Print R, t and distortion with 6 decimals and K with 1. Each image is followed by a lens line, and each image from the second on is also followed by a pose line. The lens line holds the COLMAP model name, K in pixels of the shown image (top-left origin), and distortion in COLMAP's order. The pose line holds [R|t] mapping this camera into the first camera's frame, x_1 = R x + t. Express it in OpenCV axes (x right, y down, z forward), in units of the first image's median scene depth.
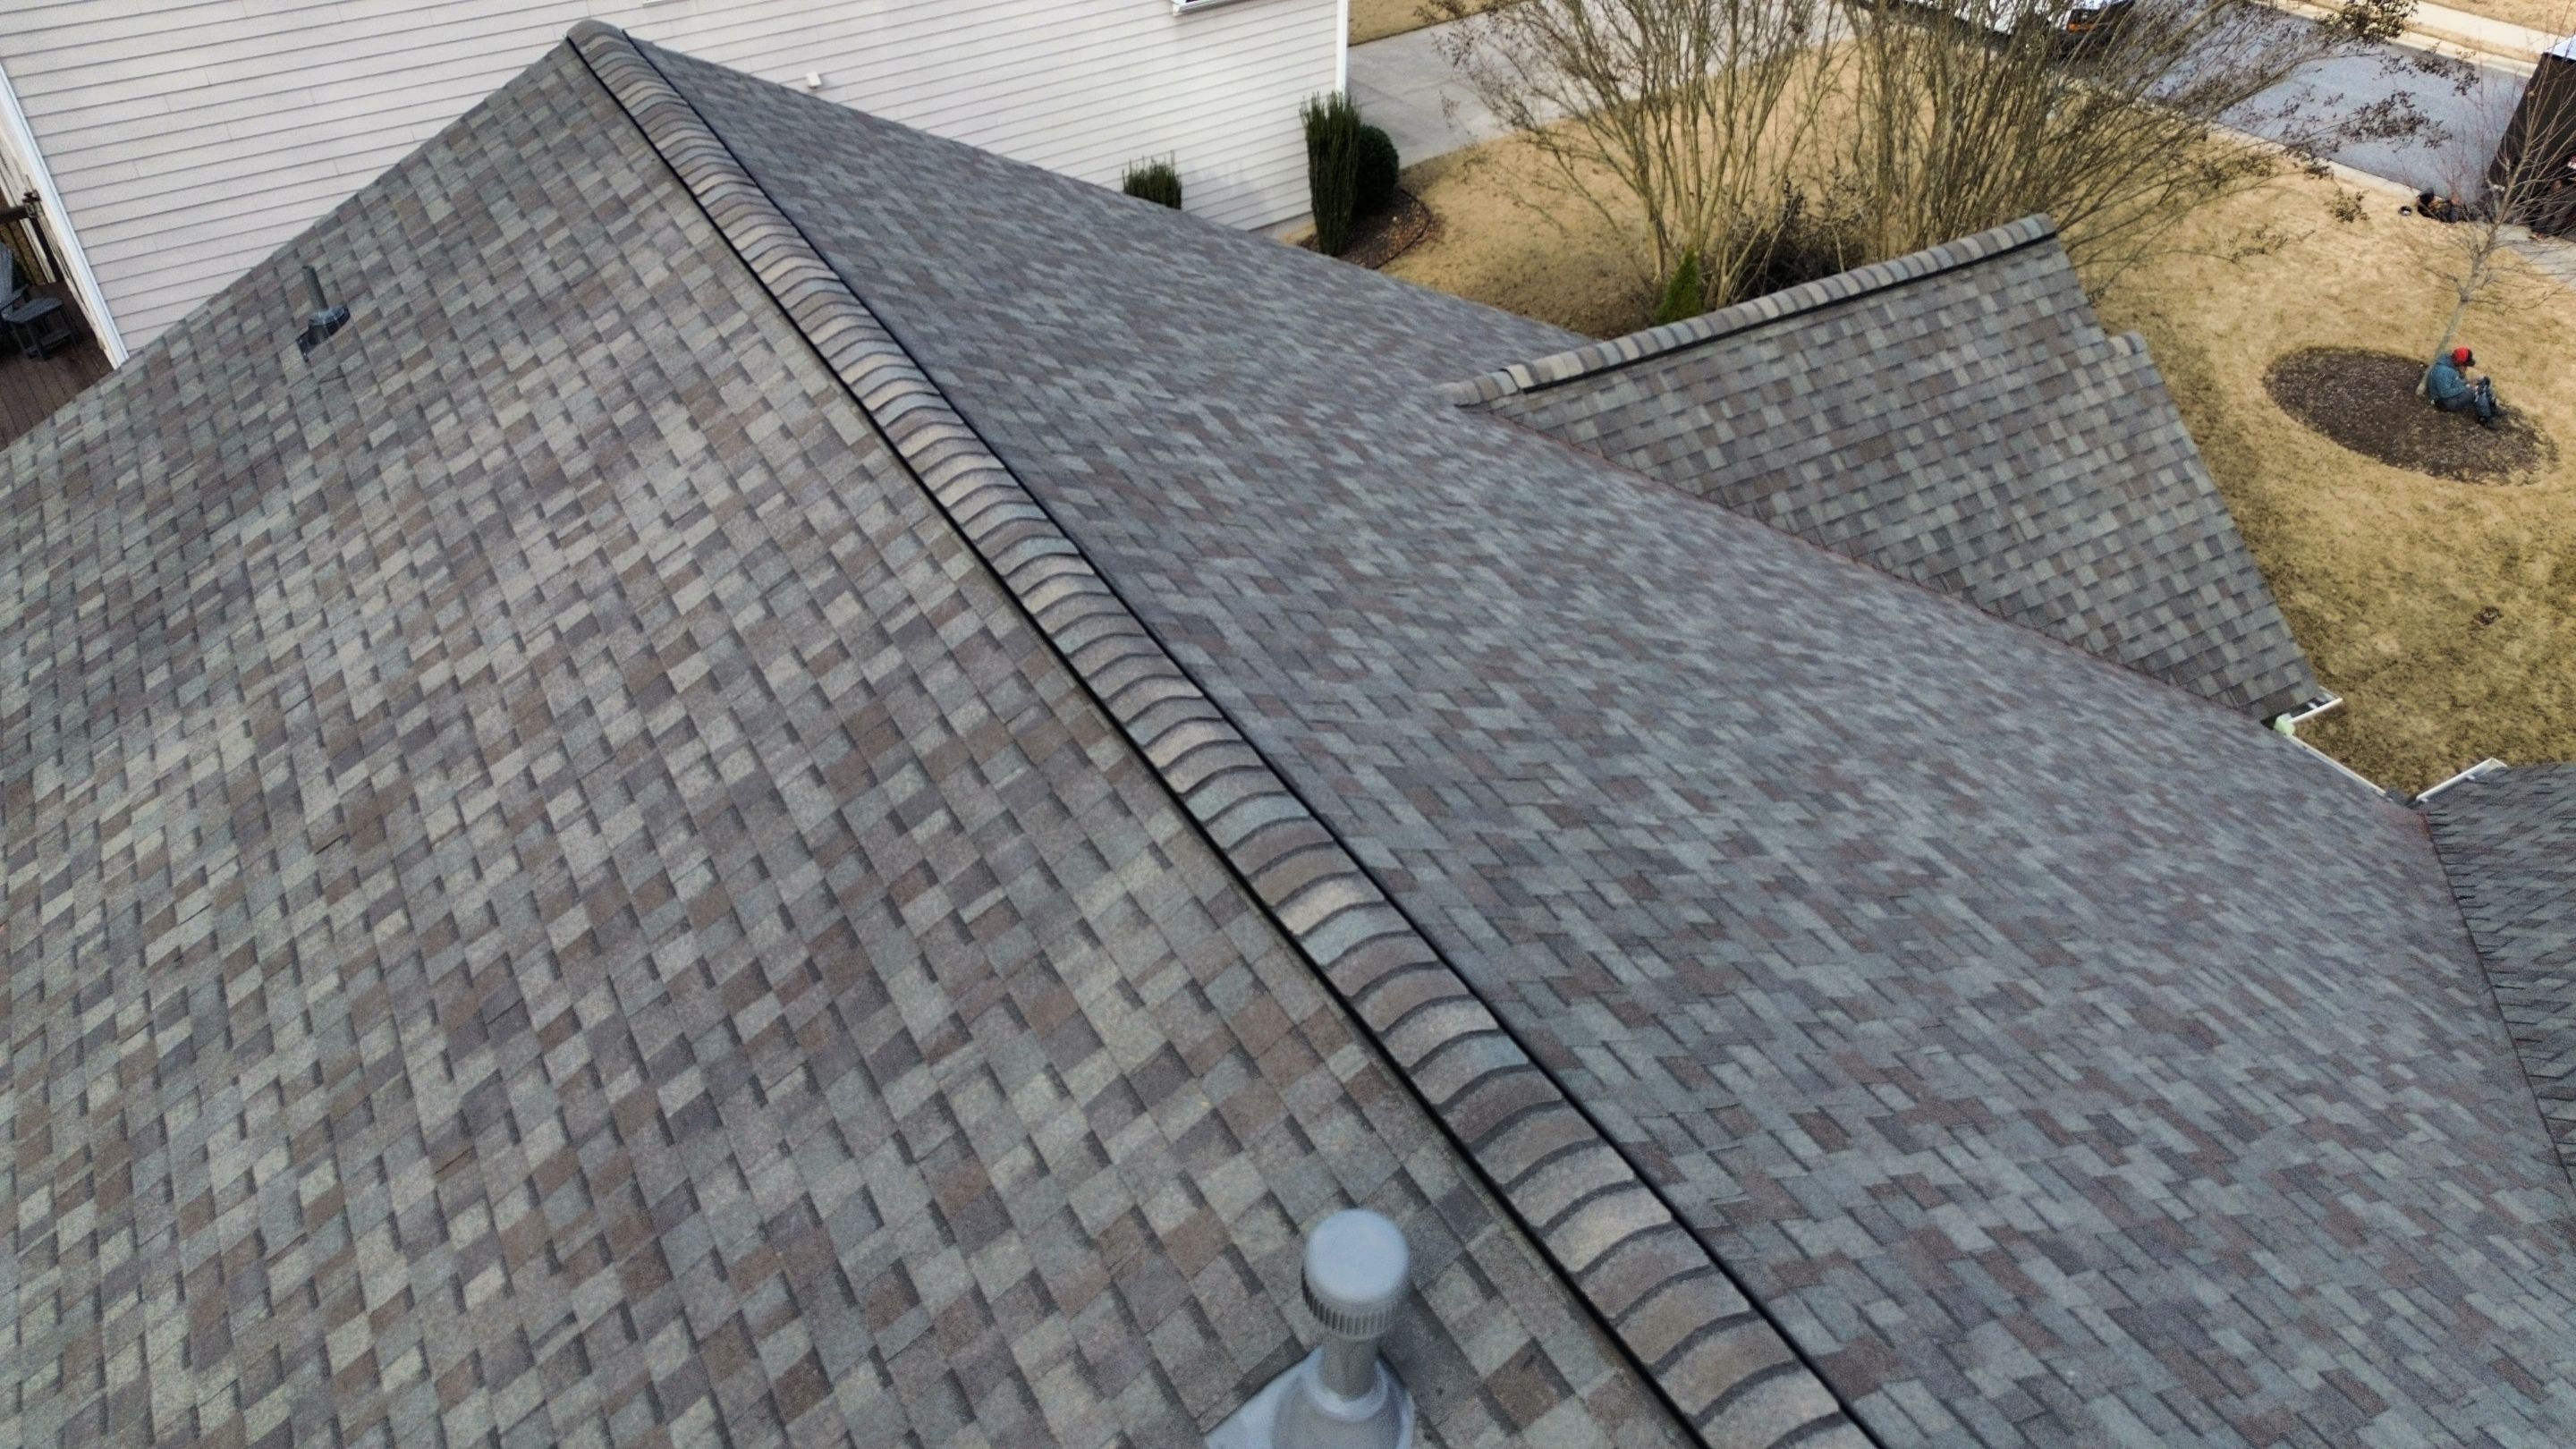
lens RADIAL K [[1793.0, 0, 1292.3], [0, 1793.0, 729.6], [0, 0, 1]] dist [0.089550, -0.080286]
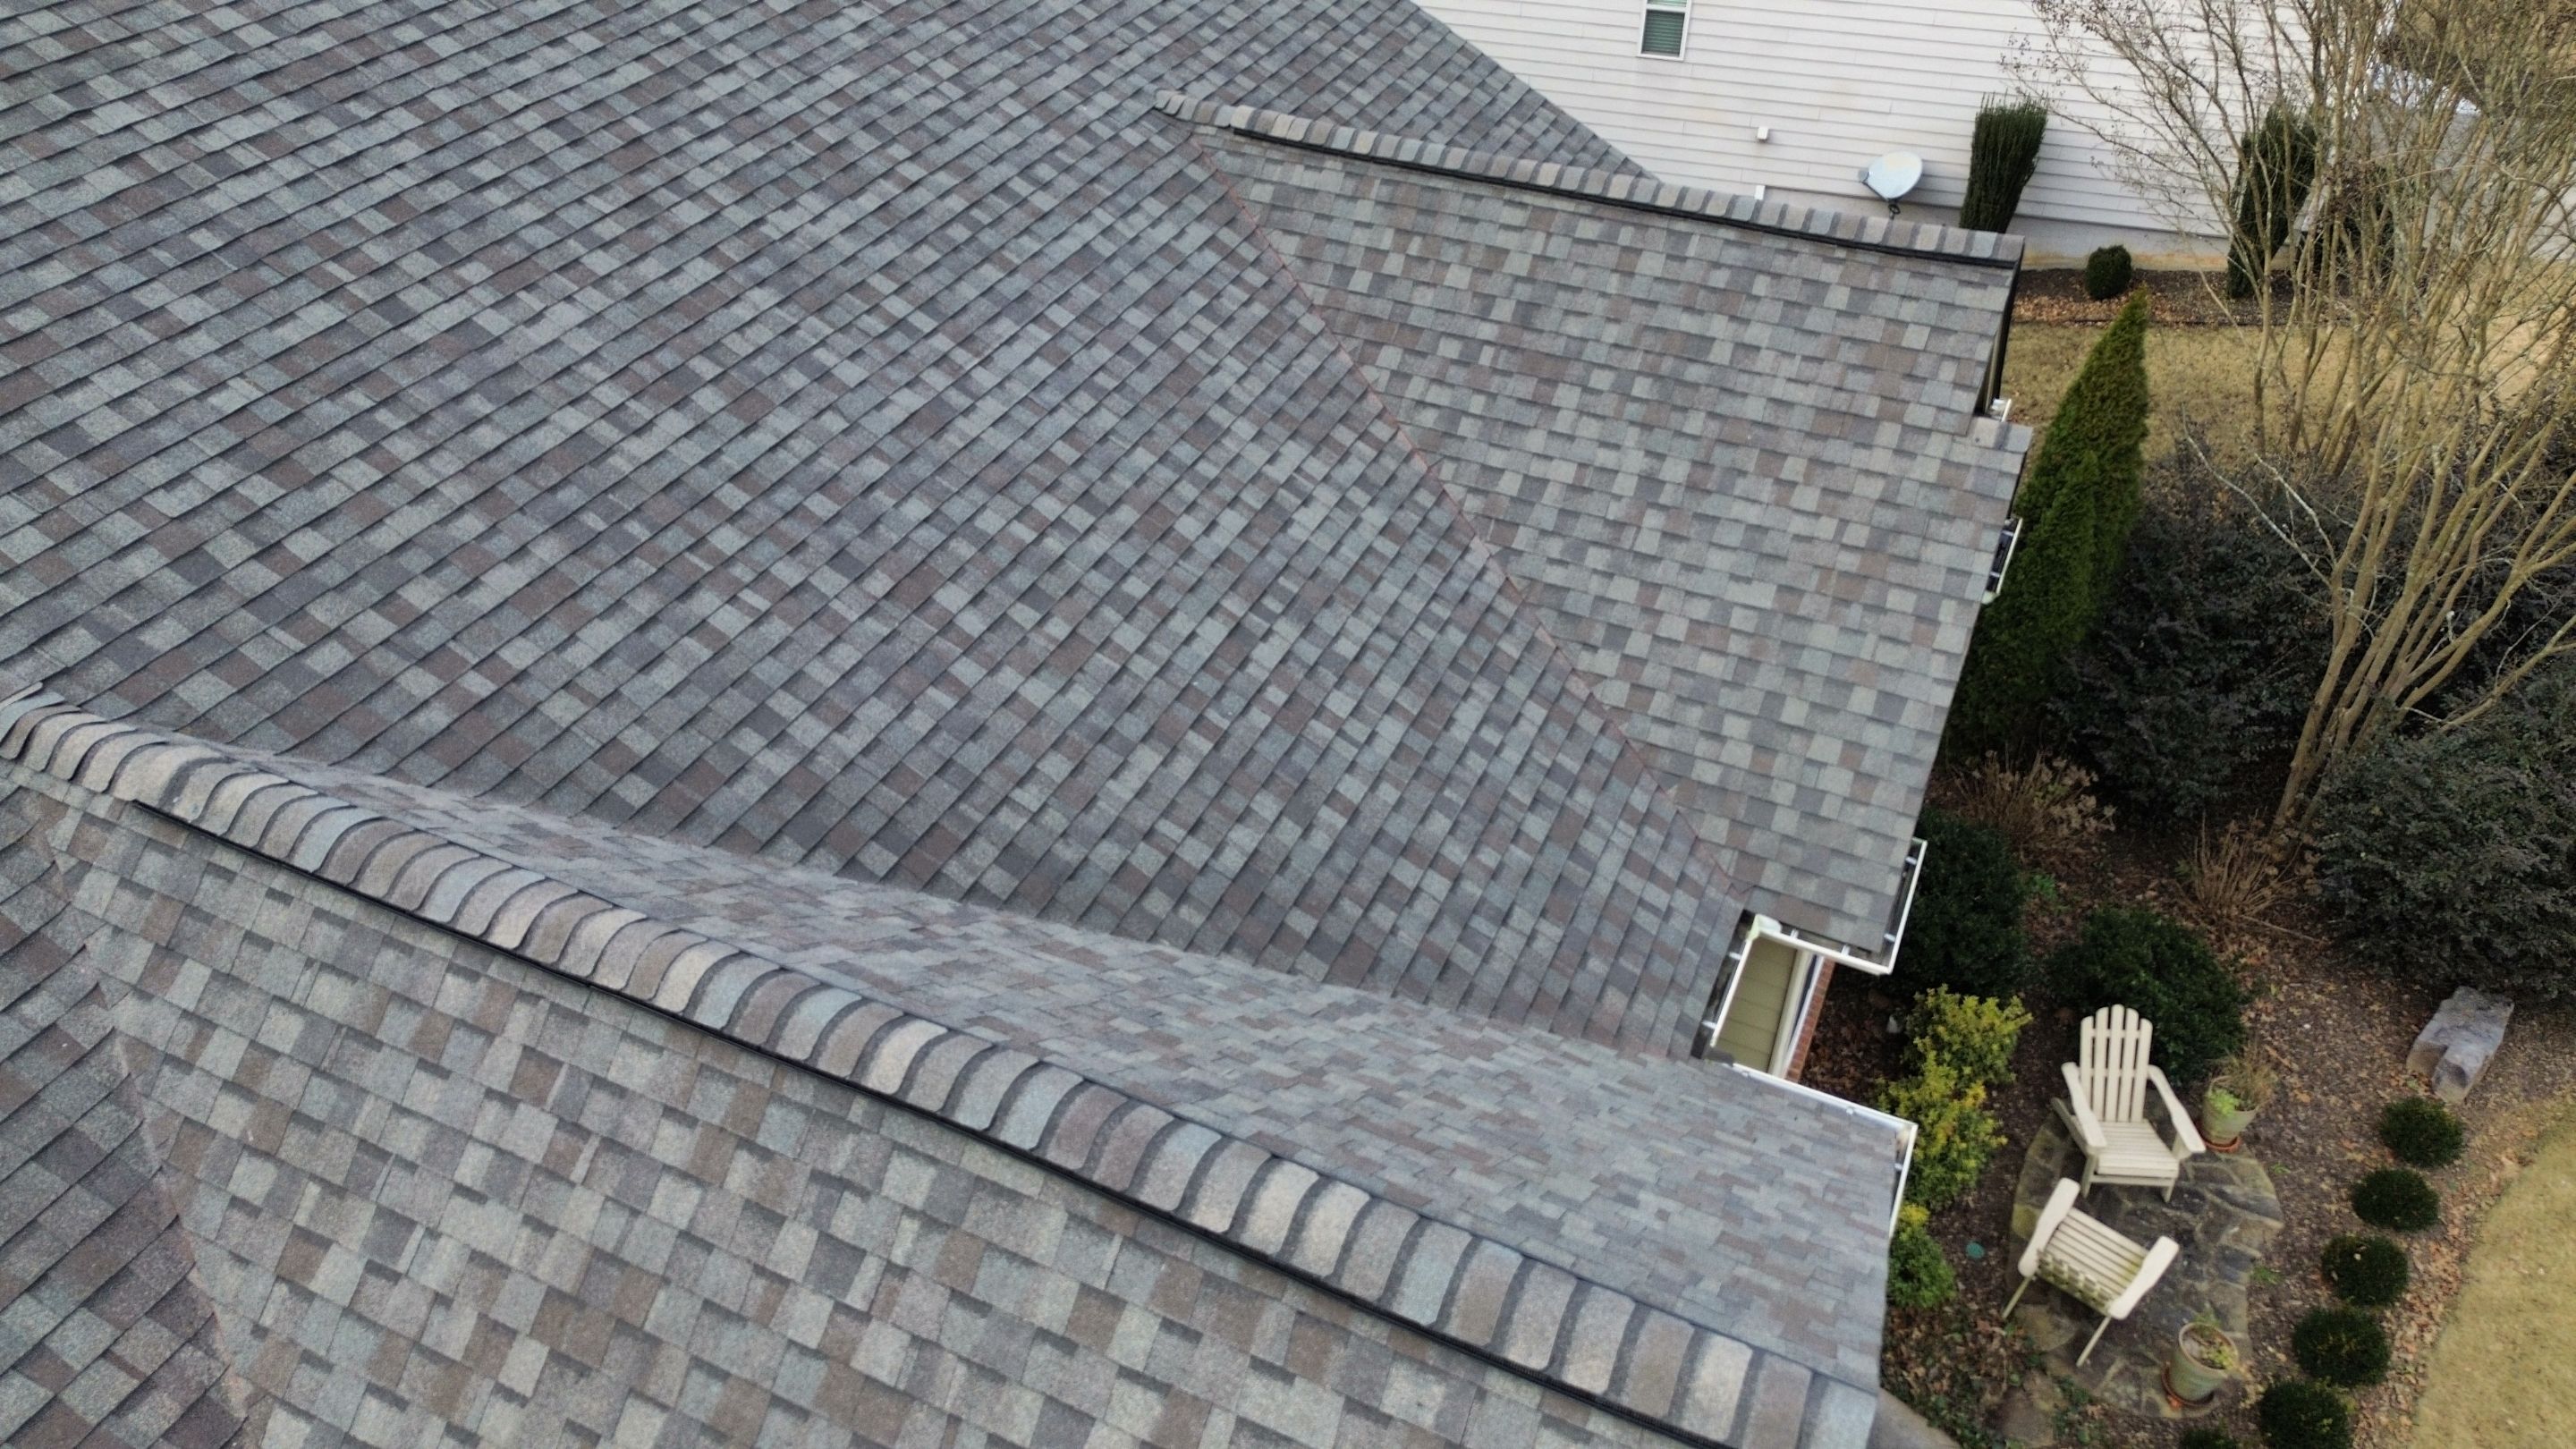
lens RADIAL K [[1793.0, 0, 1276.6], [0, 1793.0, 720.0], [0, 0, 1]] dist [0.089550, -0.080286]
pose [[0.571474, 0.517598, -0.636796, 1.824524], [-0.508181, 0.832512, 0.220627, -0.290629], [0.644336, 0.197525, 0.738793, 0.674595]]
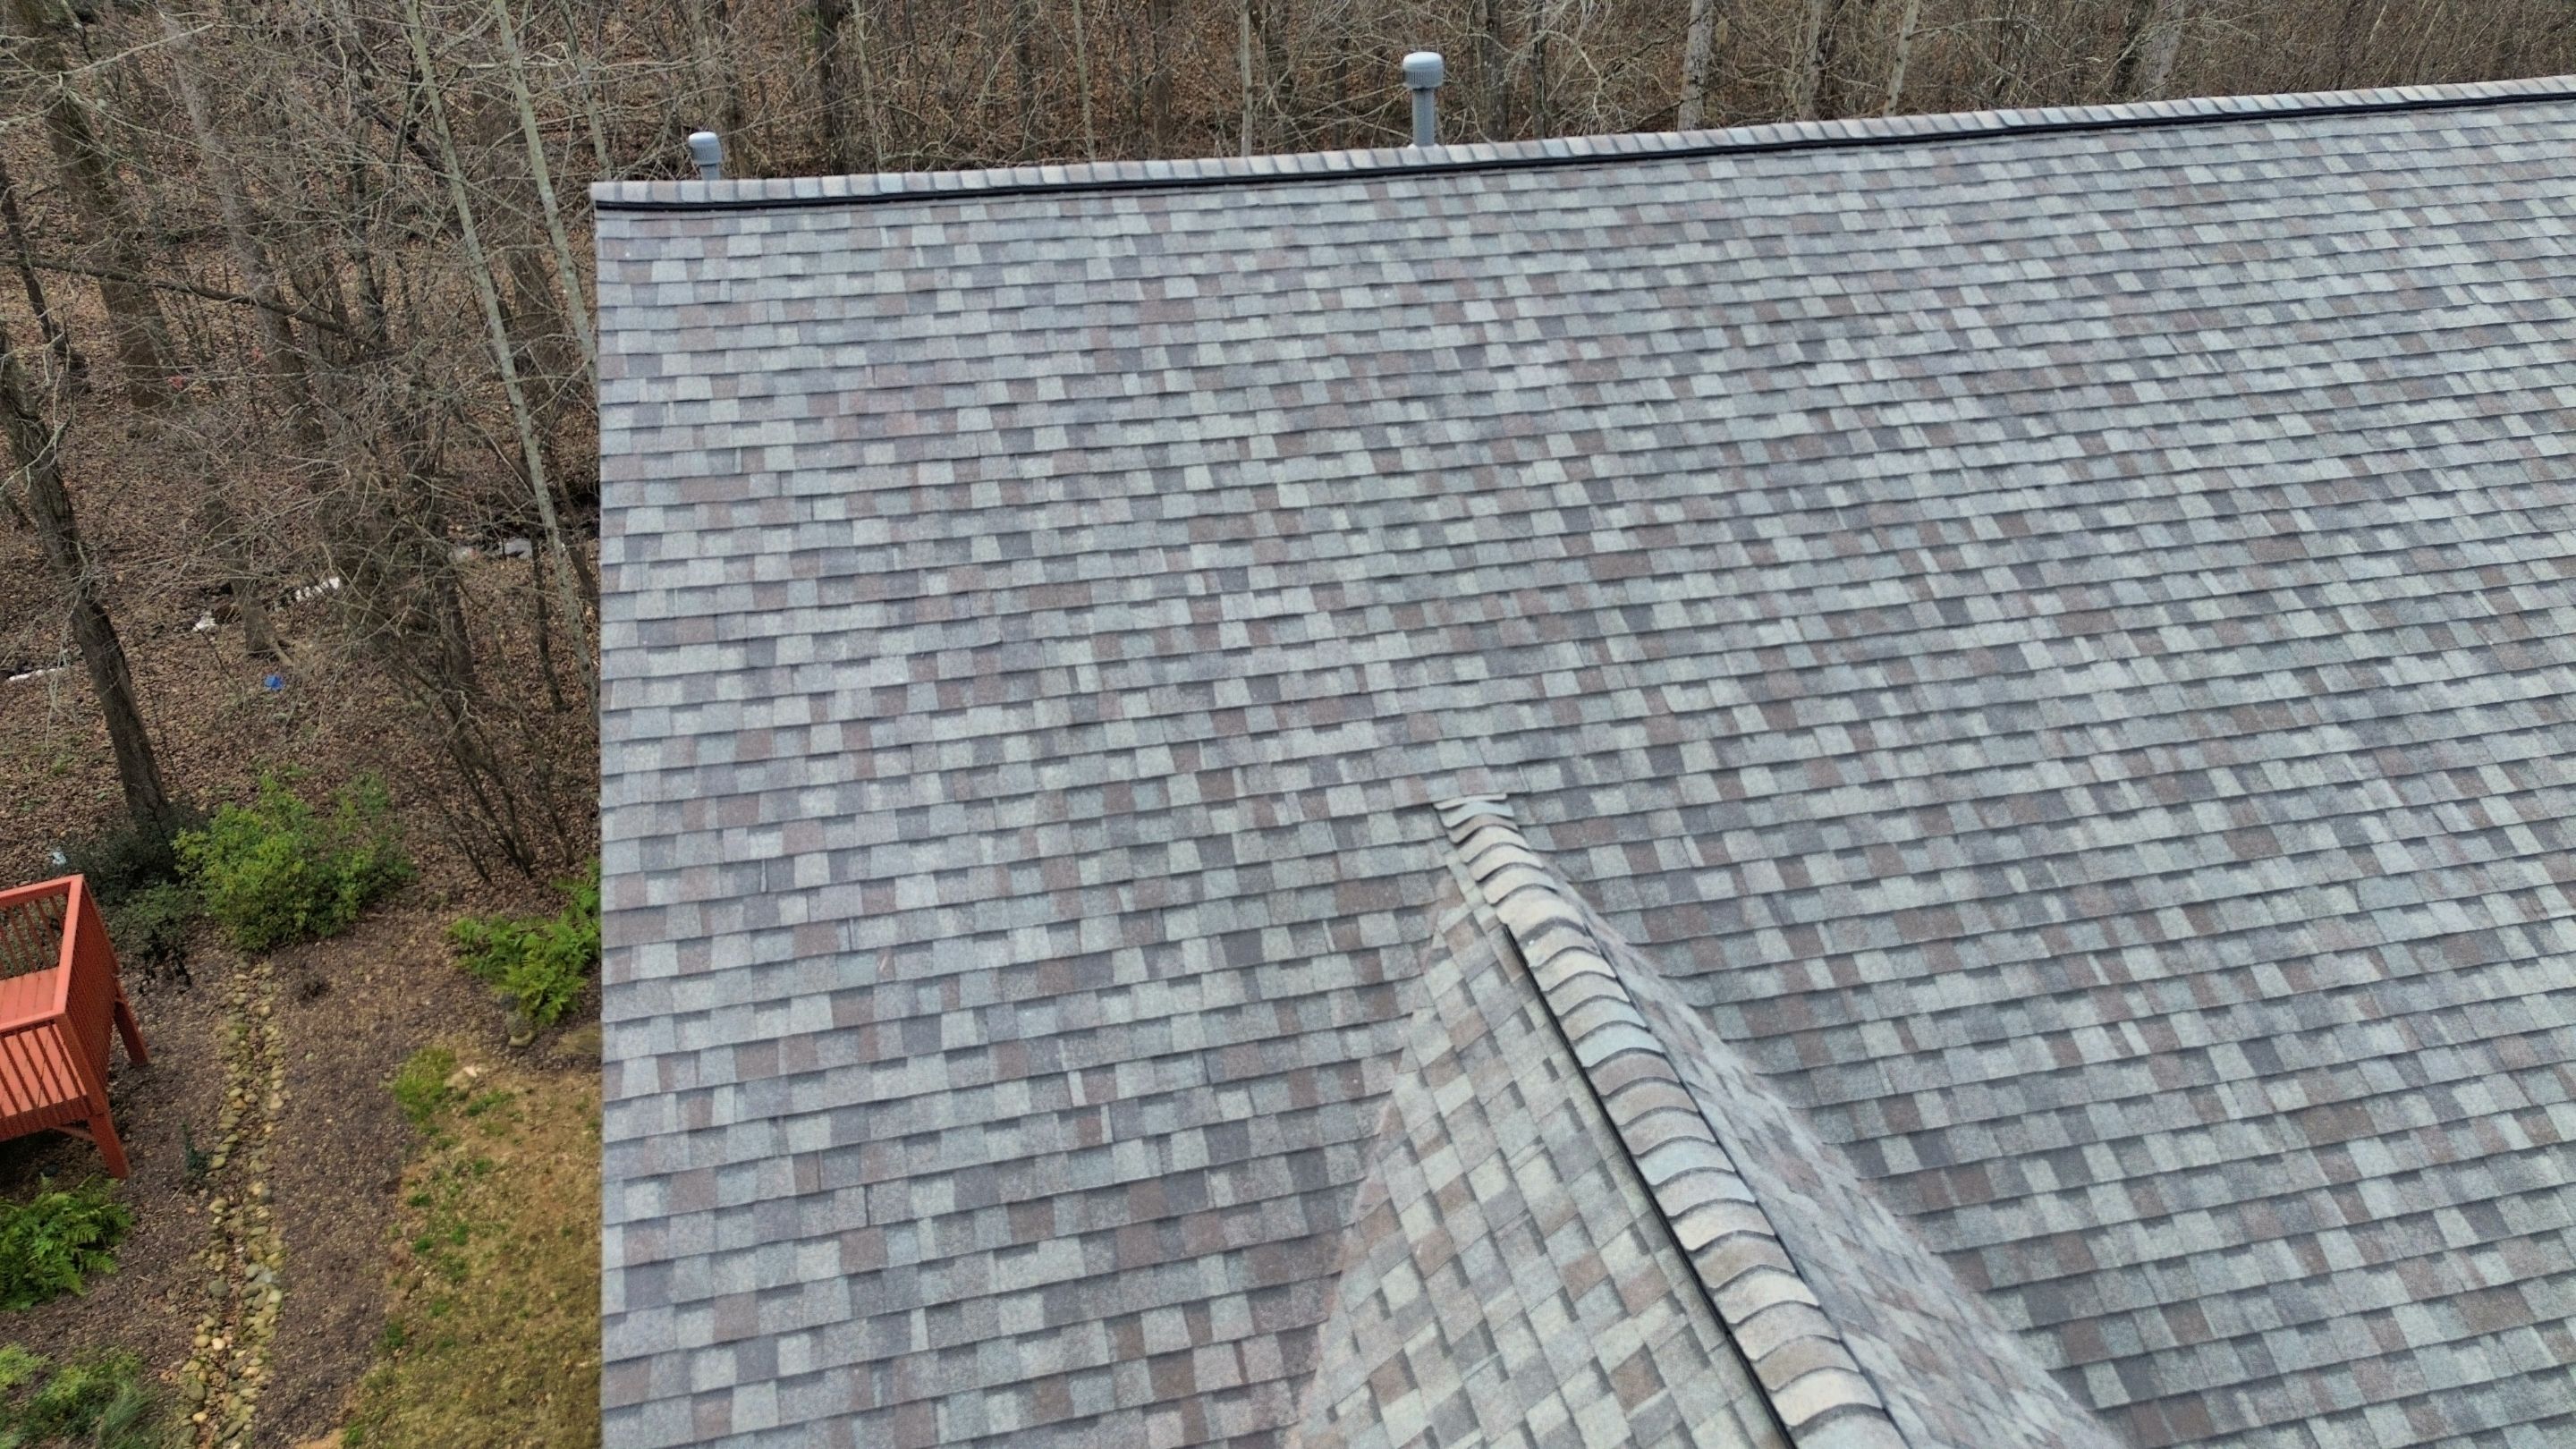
lens RADIAL K [[1793.0, 0, 1295.0], [0, 1793.0, 724.4], [0, 0, 1]] dist [0.089550, -0.080286]
pose [[-0.285624, 0.490262, -0.823445, 1.738825], [-0.596752, 0.581340, 0.553110, -0.322467], [0.749870, 0.649374, 0.126520, 0.703752]]
